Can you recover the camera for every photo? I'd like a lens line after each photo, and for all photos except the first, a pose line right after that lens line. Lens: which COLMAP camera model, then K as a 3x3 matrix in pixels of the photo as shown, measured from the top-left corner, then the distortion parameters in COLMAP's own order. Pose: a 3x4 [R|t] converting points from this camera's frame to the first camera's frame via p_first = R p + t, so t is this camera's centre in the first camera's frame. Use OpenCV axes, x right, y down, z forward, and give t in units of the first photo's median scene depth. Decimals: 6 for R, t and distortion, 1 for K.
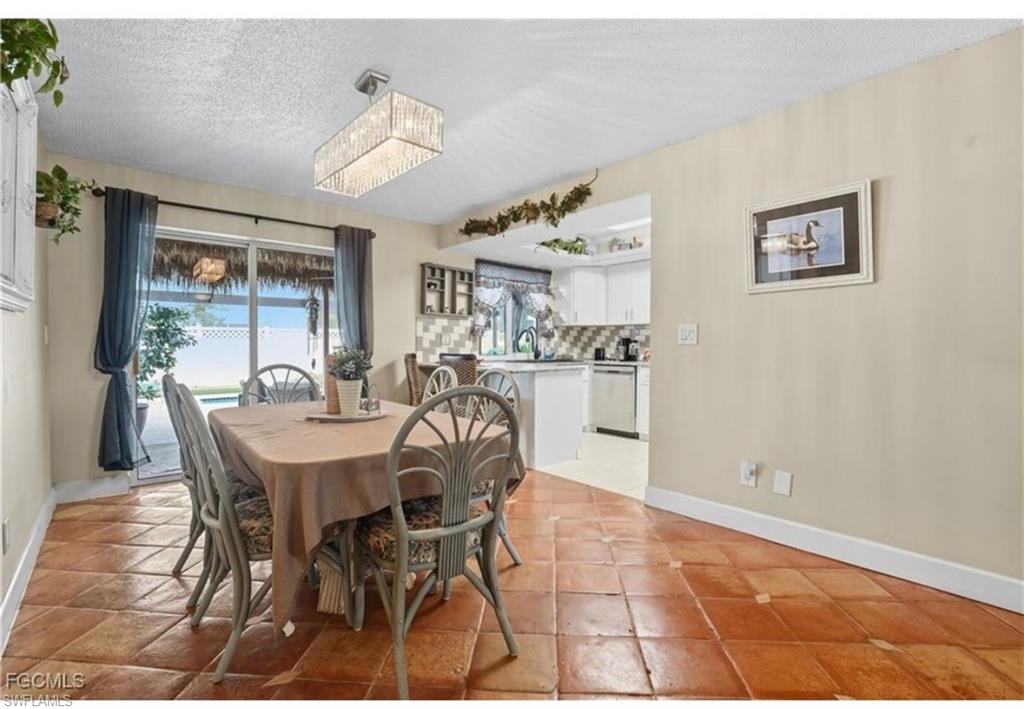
lens RADIAL K [[468.2, 0, 513.8], [0, 468.2, 346.5], [0, 0, 1]] dist [-0.000325, 0.000001]
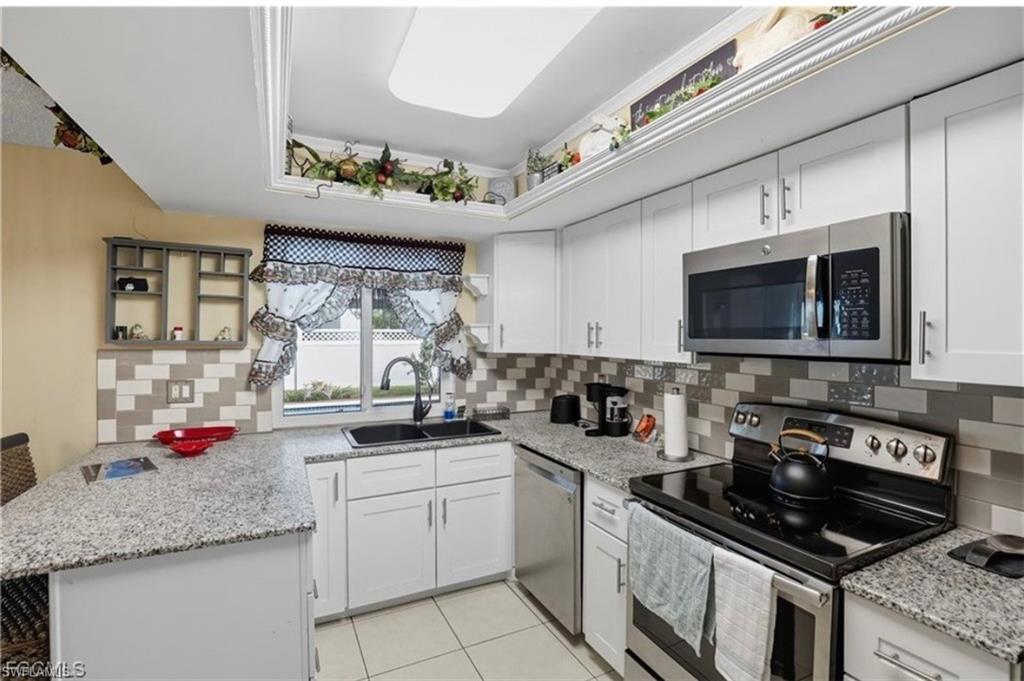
lens RADIAL K [[476.6, 0, 513.1], [0, 476.6, 336.4], [0, 0, 1]] dist [-0.017454, -0.000585]
pose [[0.964543, -0.000164, -0.263924, 0.309846], [0.000306, 1.000000, 0.000496, -0.070832], [0.263924, -0.000560, 0.964543, 0.587882]]
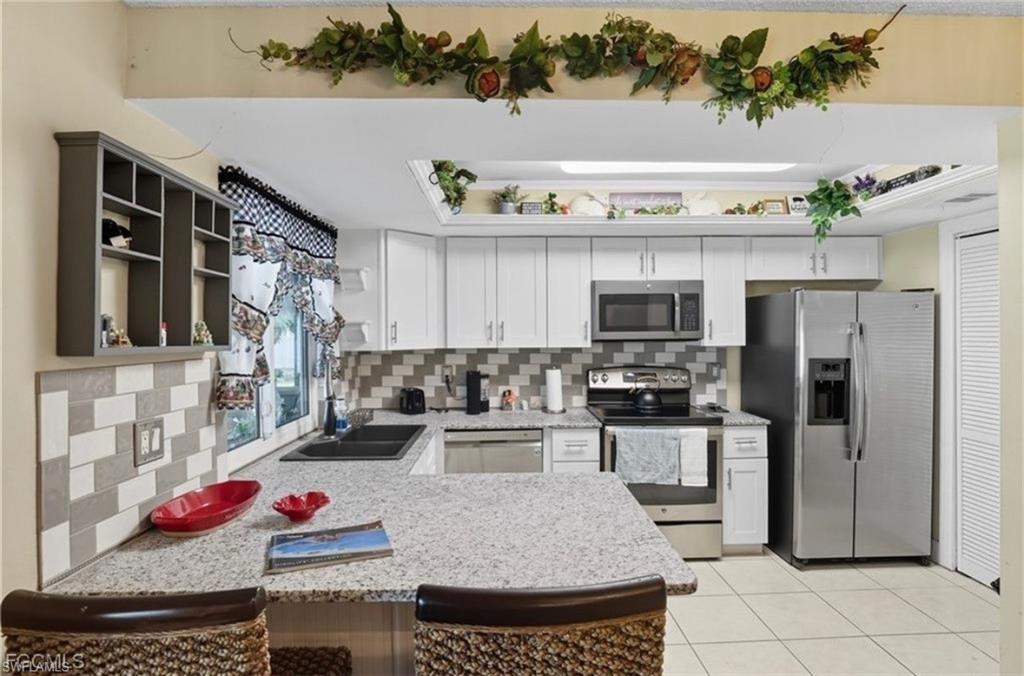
lens RADIAL K [[528.6, 0, 516.2], [0, 528.6, 332.8], [0, 0, 1]] dist [-0.002064, -0.000391]
pose [[0.639325, -0.012129, 0.768841, -0.232662], [0.013046, 0.999903, 0.004925, -0.072983], [-0.768826, 0.006882, 0.639421, 0.619851]]
